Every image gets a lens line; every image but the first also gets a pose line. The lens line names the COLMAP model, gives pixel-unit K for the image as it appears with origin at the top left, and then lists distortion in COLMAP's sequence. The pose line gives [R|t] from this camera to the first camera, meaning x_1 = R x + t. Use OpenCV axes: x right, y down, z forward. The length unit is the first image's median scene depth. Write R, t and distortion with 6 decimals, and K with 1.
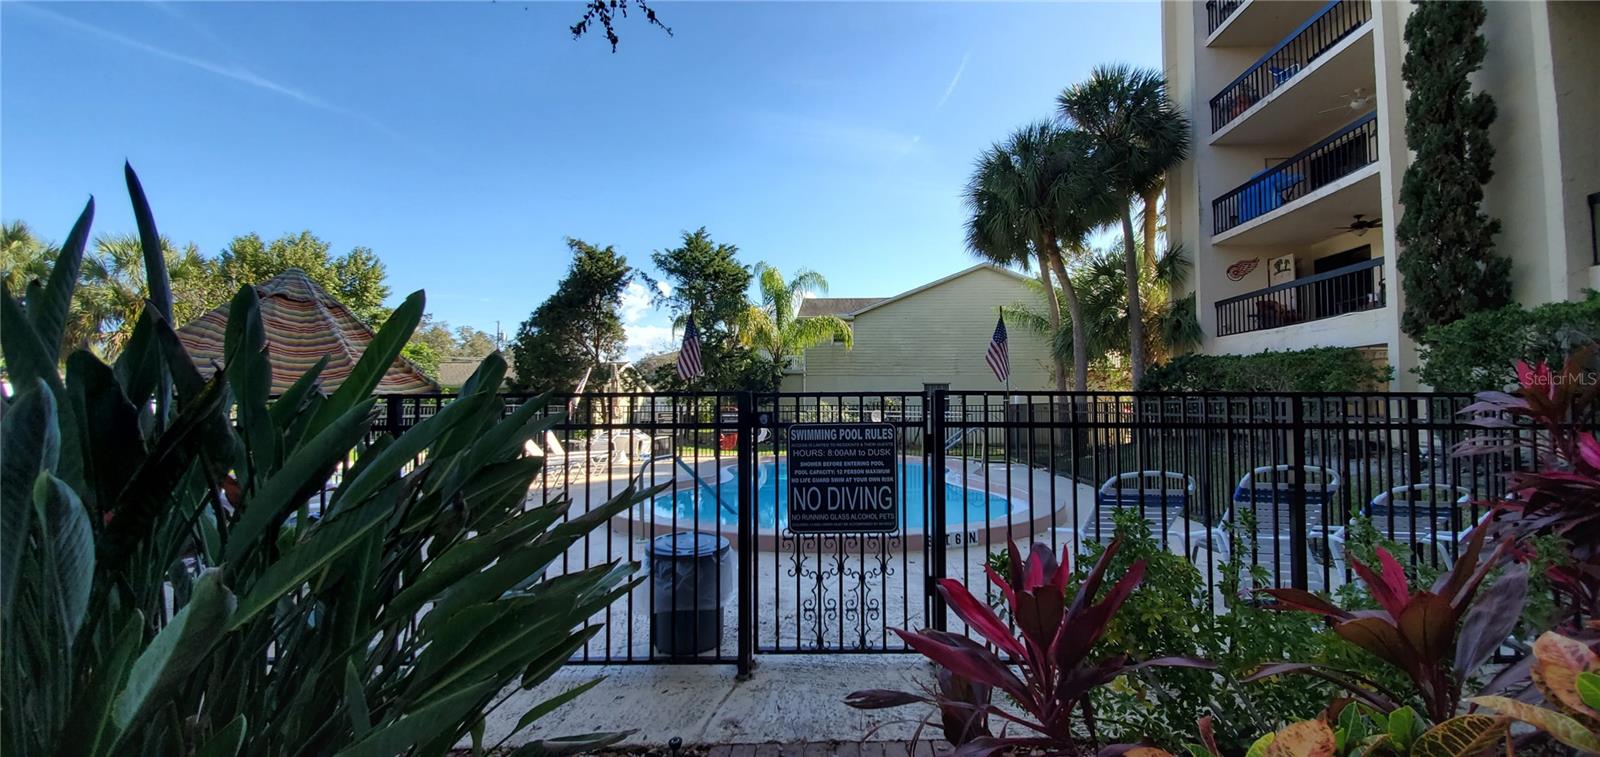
lens RADIAL K [[642.5, 0, 828.8], [0, 642.5, 380.1], [0, 0, 1]] dist [-0.000045, 0.000025]
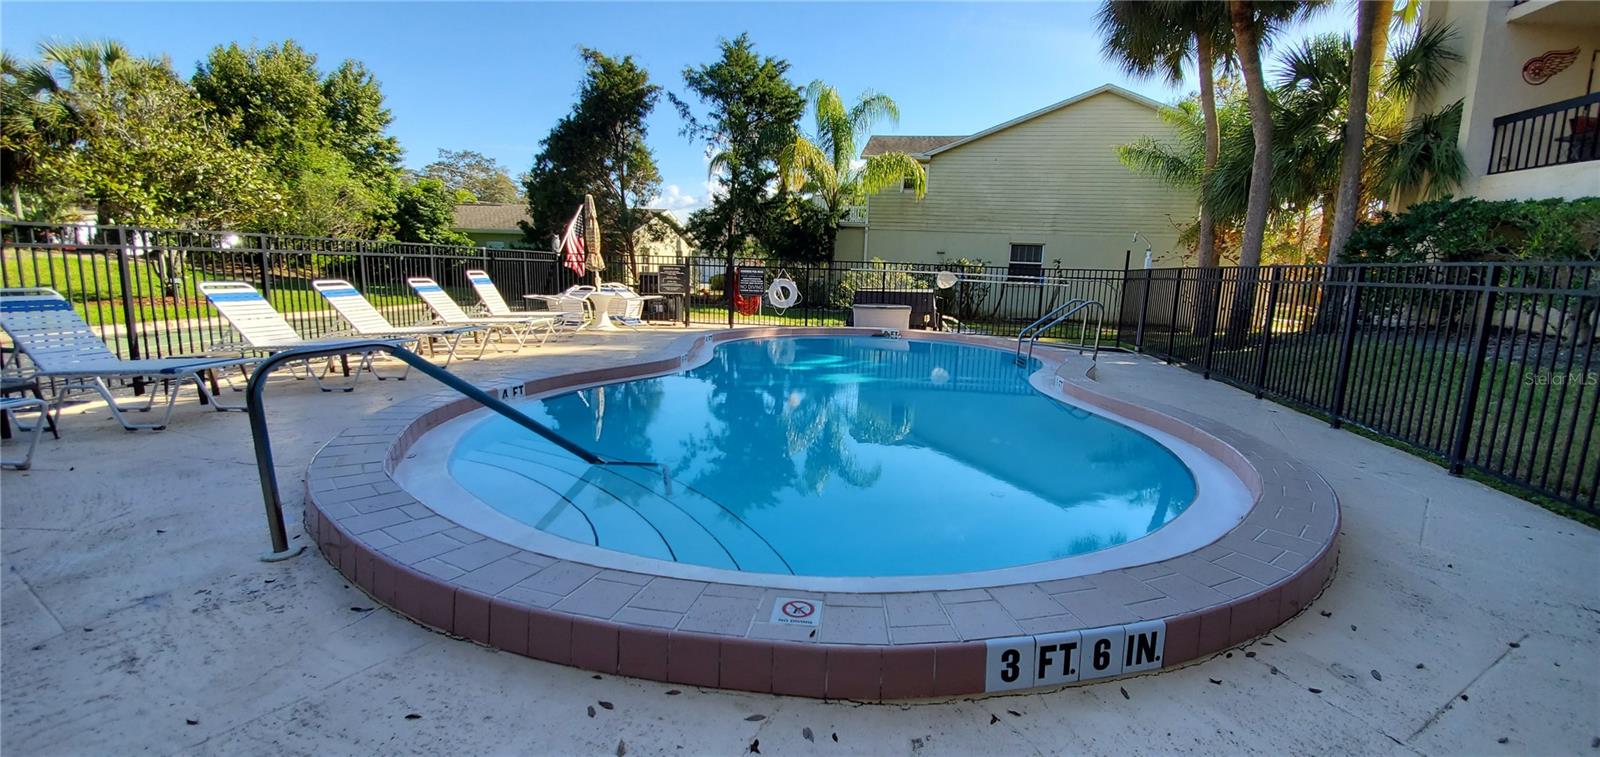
lens RADIAL K [[642.5, 0, 828.8], [0, 642.5, 380.1], [0, 0, 1]] dist [-0.000045, 0.000025]
pose [[0.992331, 0.053301, -0.111526, 0.019562], [-0.028817, 0.977148, 0.210599, 0.010741], [0.120202, -0.205770, 0.971190, 0.155032]]
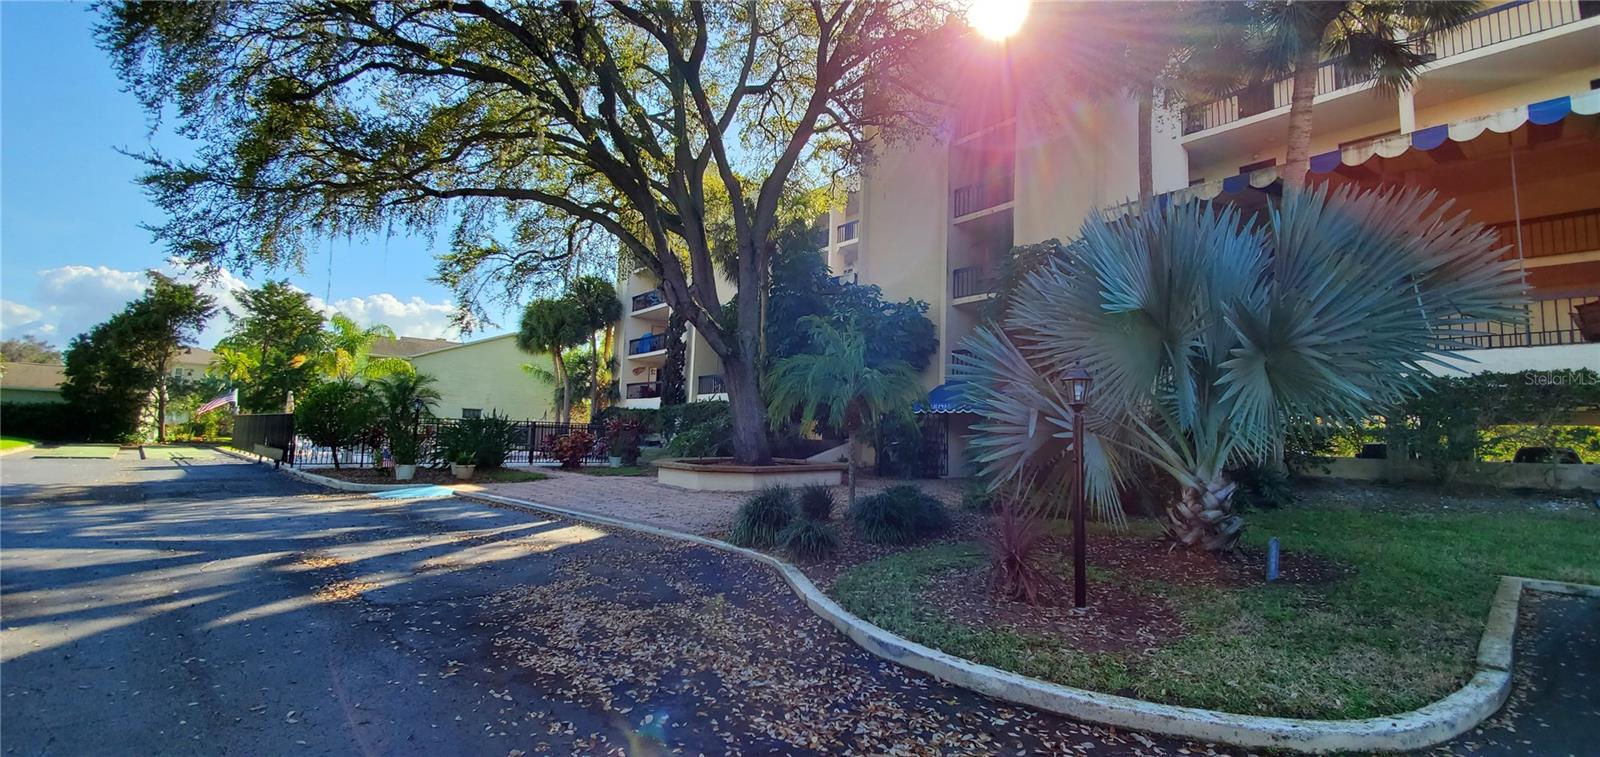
lens RADIAL K [[642.5, 0, 828.8], [0, 642.5, 380.1], [0, 0, 1]] dist [-0.000045, 0.000025]
pose [[0.716307, 0.094069, 0.691416, -0.296021], [-0.061113, 0.995521, -0.072130, -0.006535], [-0.695104, 0.009413, 0.718847, -0.717923]]
